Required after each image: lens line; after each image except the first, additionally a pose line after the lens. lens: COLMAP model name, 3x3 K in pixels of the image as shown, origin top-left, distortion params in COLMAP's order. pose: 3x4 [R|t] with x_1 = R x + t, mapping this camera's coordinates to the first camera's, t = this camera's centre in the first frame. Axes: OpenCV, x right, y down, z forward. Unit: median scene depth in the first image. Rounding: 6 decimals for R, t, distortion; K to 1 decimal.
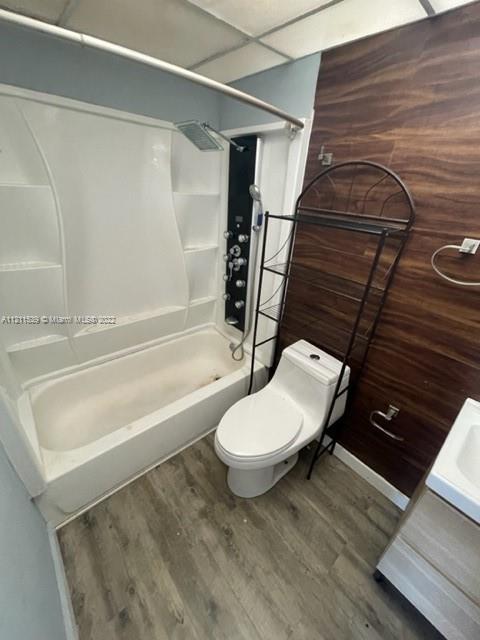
lens RADIAL K [[257.1, 0, 241.7], [0, 257.1, 315.3], [0, 0, 1]] dist [-0.001367, 0.000121]
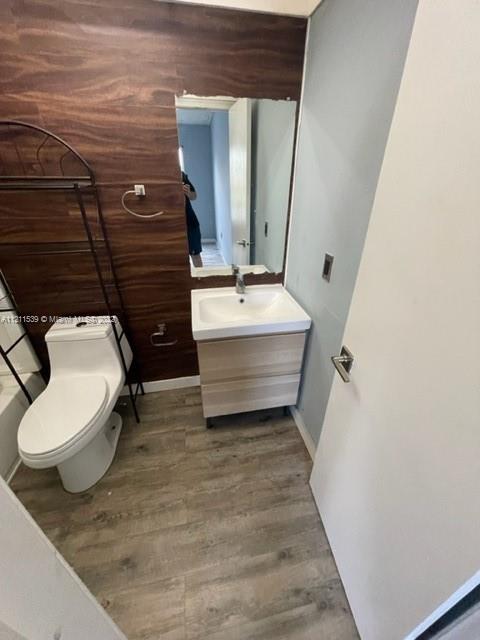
lens RADIAL K [[257.1, 0, 241.7], [0, 257.1, 315.3], [0, 0, 1]] dist [-0.001367, 0.000121]
pose [[0.504681, -0.464763, 0.727525, -0.129611], [0.414588, 0.869661, 0.267965, 0.129448], [-0.757241, 0.166386, 0.631587, -0.147561]]
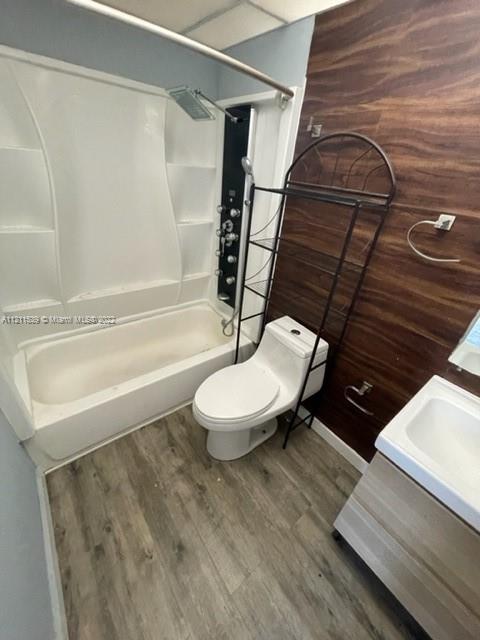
lens RADIAL K [[257.1, 0, 241.7], [0, 257.1, 315.3], [0, 0, 1]] dist [-0.001367, 0.000121]
pose [[0.998255, 0.051208, -0.029398, 0.102120], [-0.049528, 0.997241, 0.055287, 0.052441], [0.032148, -0.053734, 0.998038, -0.027853]]
